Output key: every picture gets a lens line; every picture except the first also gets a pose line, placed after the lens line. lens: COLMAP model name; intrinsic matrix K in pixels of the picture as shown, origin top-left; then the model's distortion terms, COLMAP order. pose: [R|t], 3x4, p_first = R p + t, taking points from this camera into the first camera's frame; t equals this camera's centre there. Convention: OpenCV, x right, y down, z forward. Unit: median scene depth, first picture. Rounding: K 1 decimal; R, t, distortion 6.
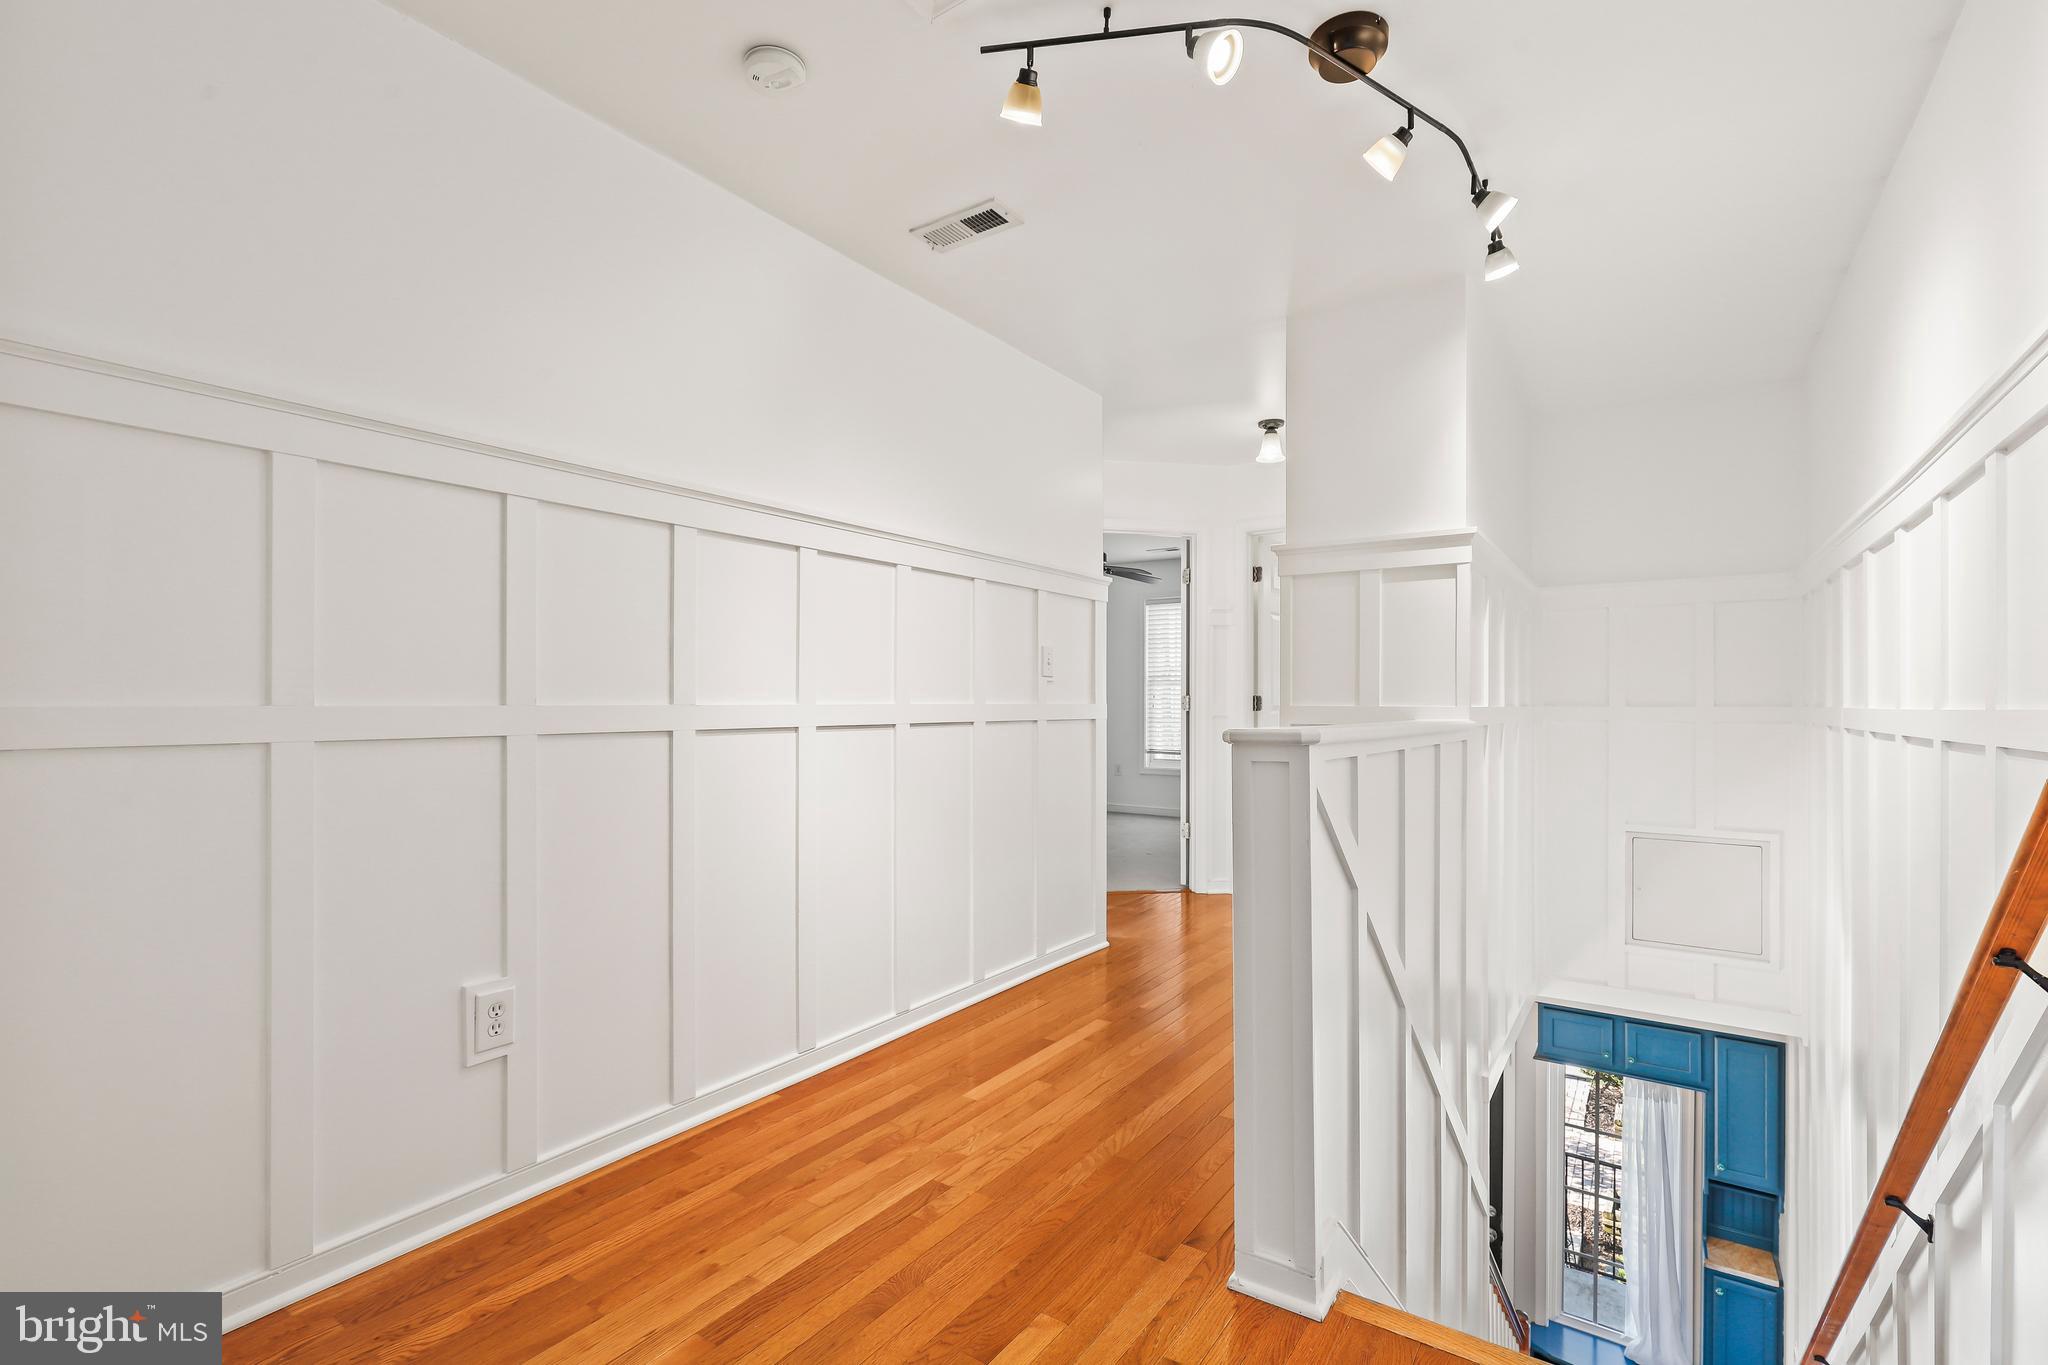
lens RADIAL K [[931.3, 0, 1024.9], [0, 931.3, 717.2], [0, 0, 1]] dist [0.000612, -0.000565]
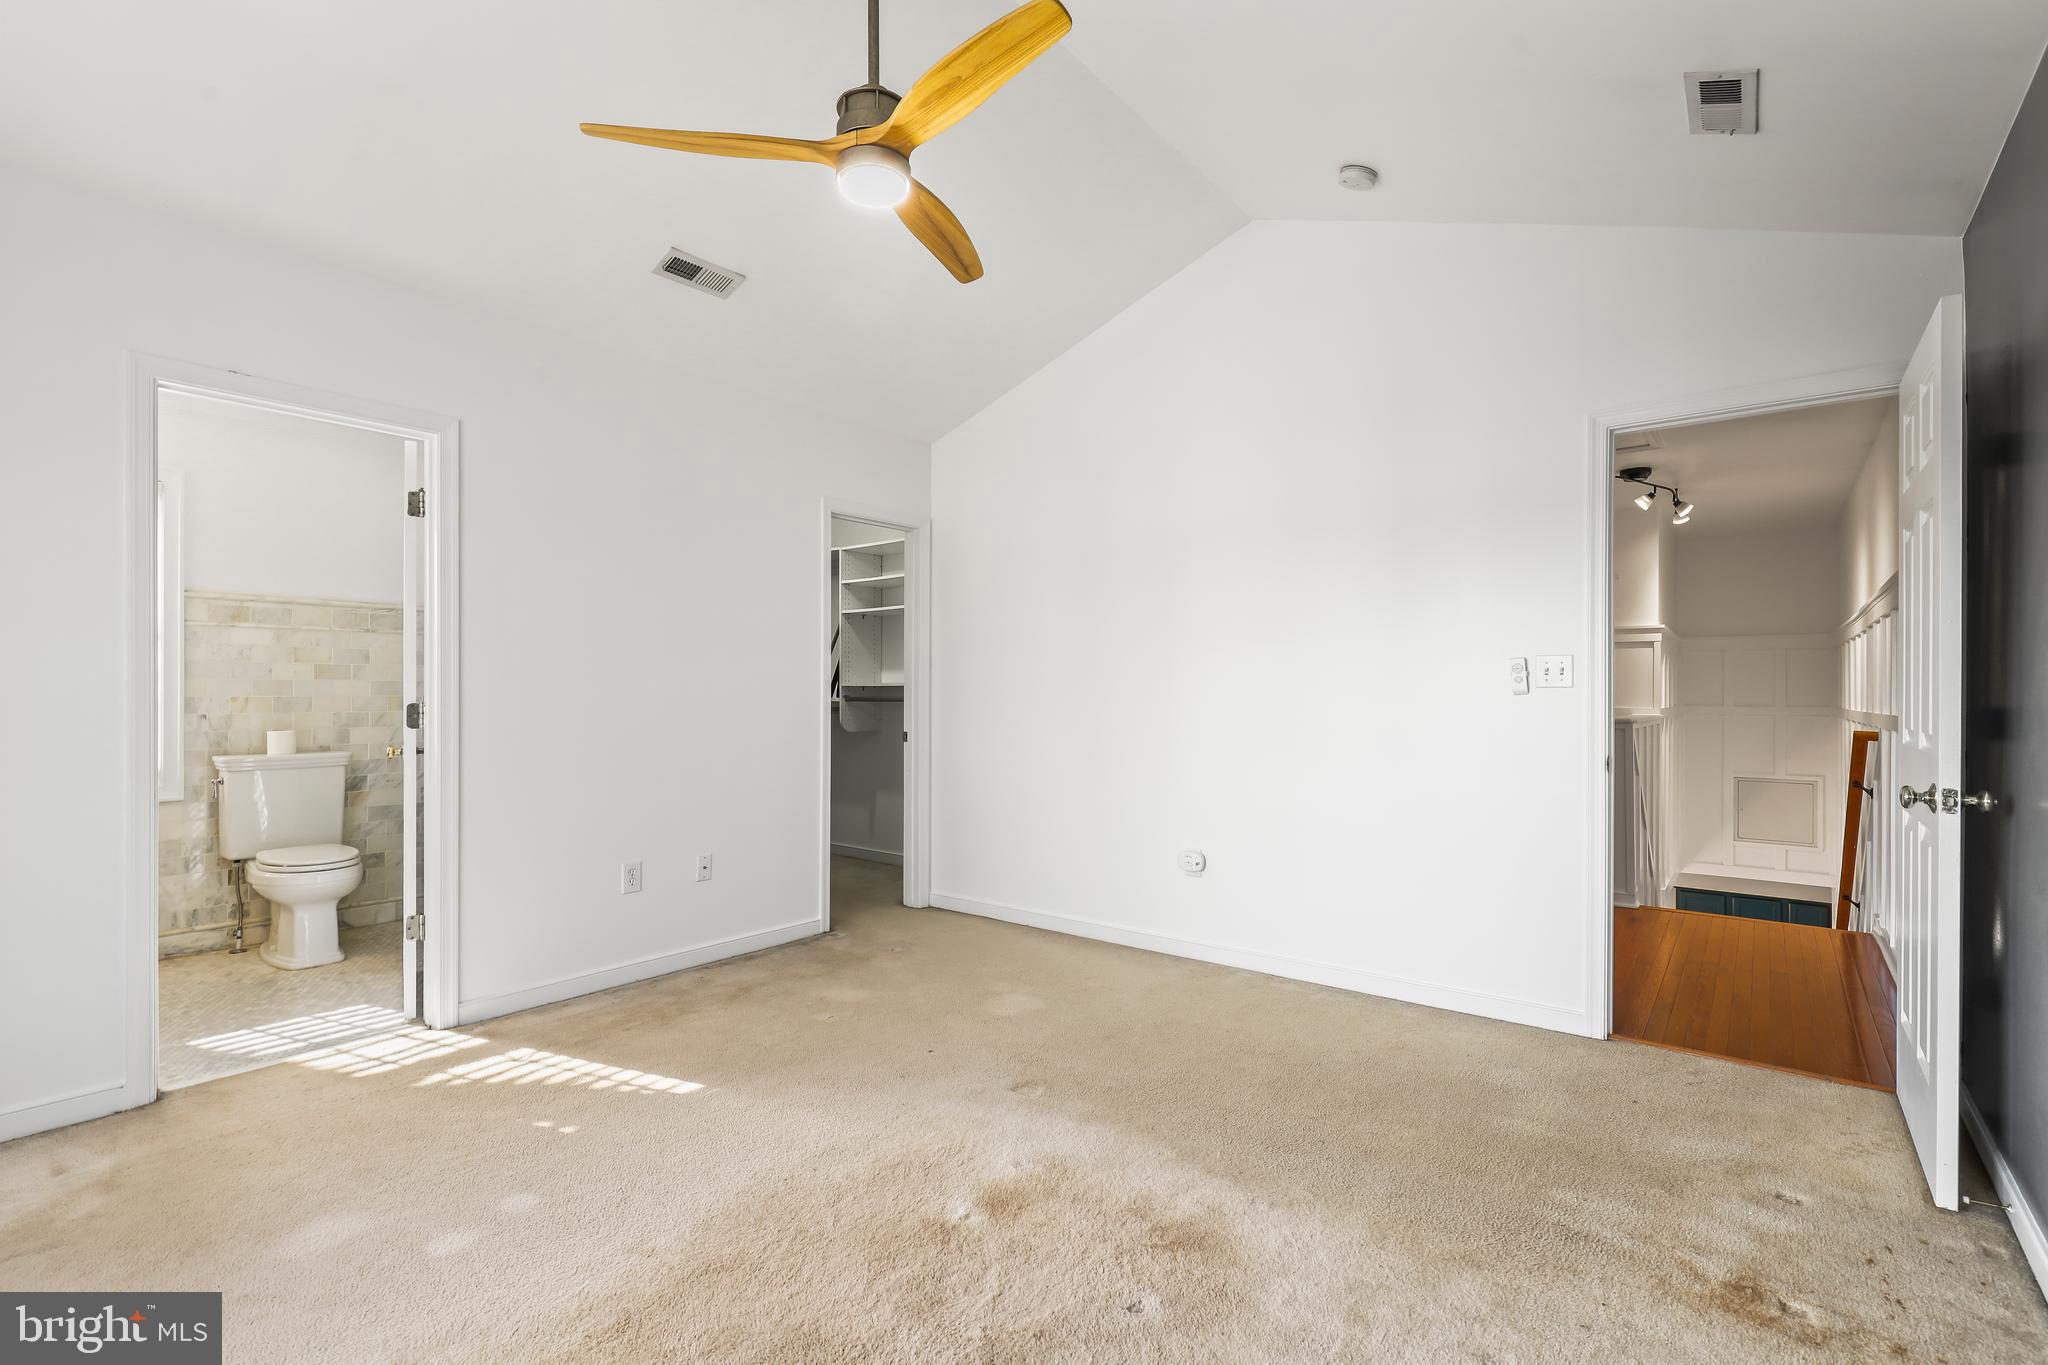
lens RADIAL K [[931.3, 0, 1024.9], [0, 931.3, 717.2], [0, 0, 1]] dist [0.000612, -0.000565]
pose [[0.997664, -0.001419, -0.068303, -0.832626], [0.001575, 0.999996, 0.002231, 0.003028], [0.068299, -0.002333, 0.997662, -1.235624]]
